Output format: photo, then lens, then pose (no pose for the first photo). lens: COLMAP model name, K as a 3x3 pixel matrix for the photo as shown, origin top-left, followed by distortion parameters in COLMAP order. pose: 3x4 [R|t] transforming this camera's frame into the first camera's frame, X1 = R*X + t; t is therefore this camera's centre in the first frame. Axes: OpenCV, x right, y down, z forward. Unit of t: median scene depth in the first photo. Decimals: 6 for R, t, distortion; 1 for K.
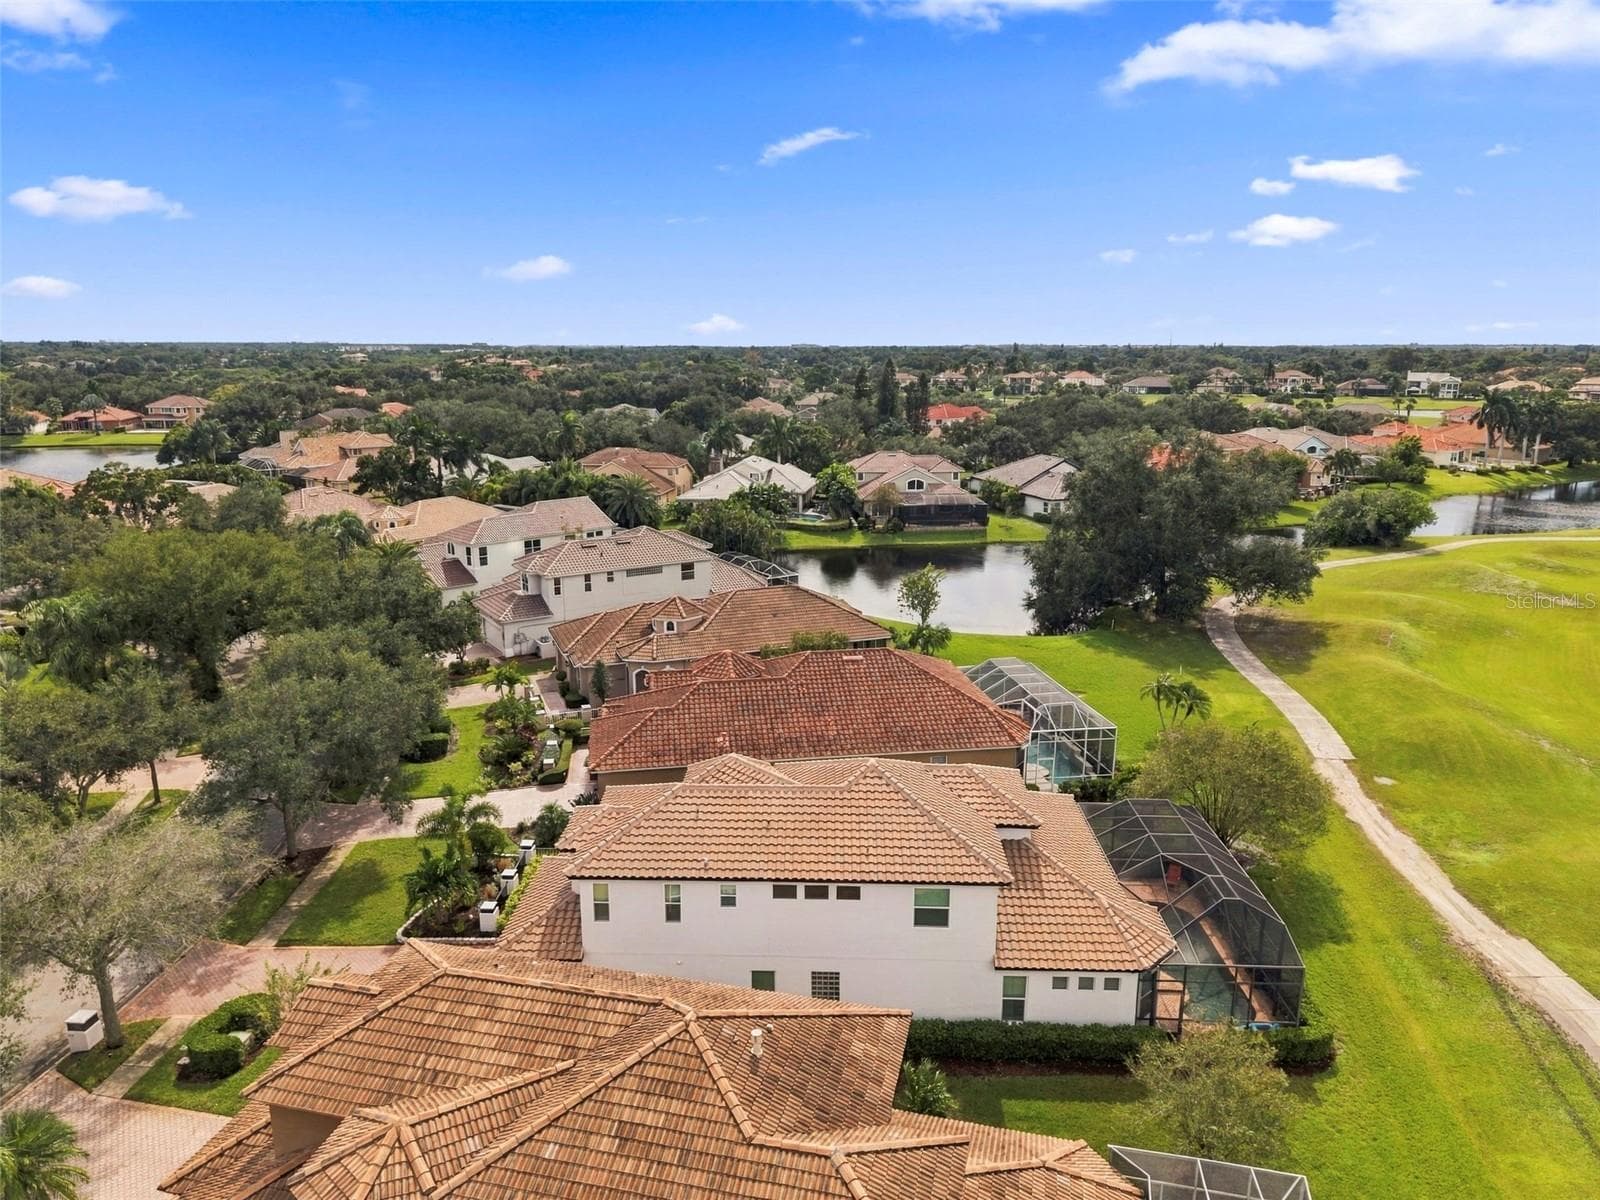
lens RADIAL K [[1059.3, 0, 802.3], [0, 1059.3, 593.4], [0, 0, 1]] dist [0.074607, -0.096079]
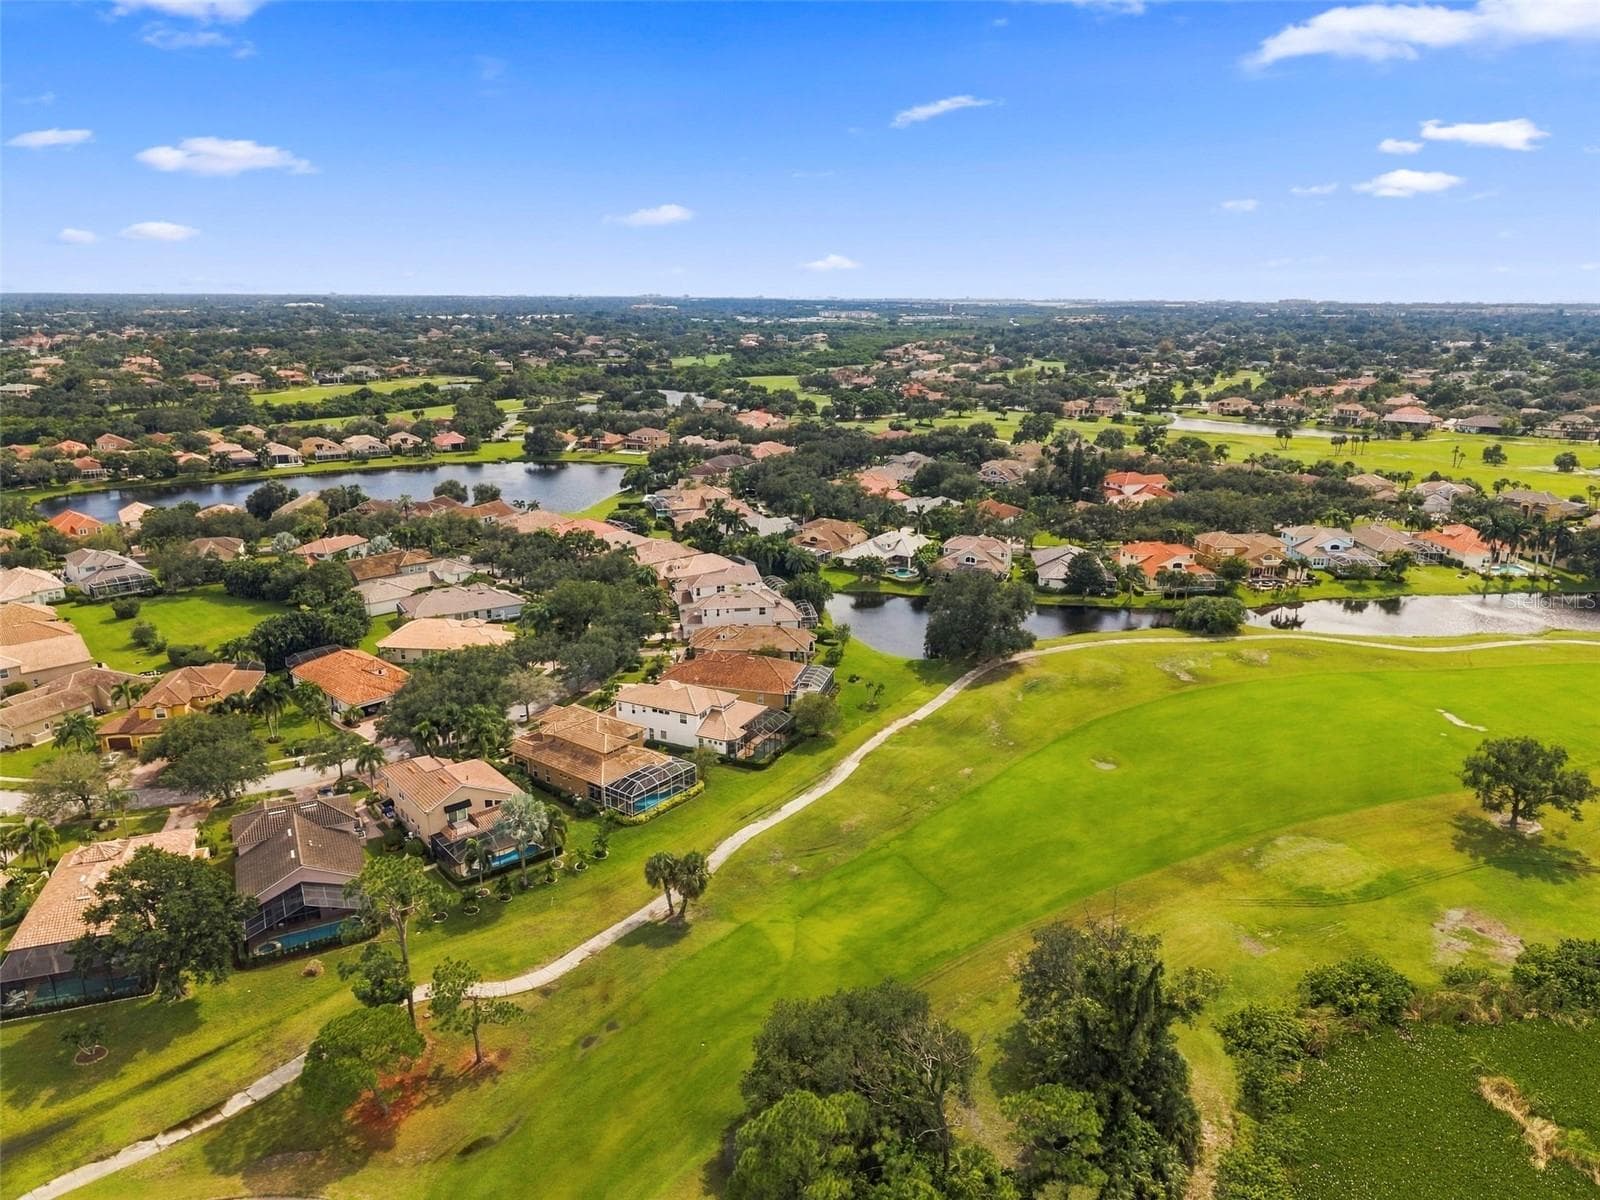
lens RADIAL K [[1059.3, 0, 802.3], [0, 1059.3, 593.4], [0, 0, 1]] dist [0.074607, -0.096079]
pose [[0.911429, 0.111183, -0.396151, 0.804602], [-0.094580, 0.993630, 0.061268, -0.190749], [0.400440, -0.018373, 0.916139, -0.999641]]
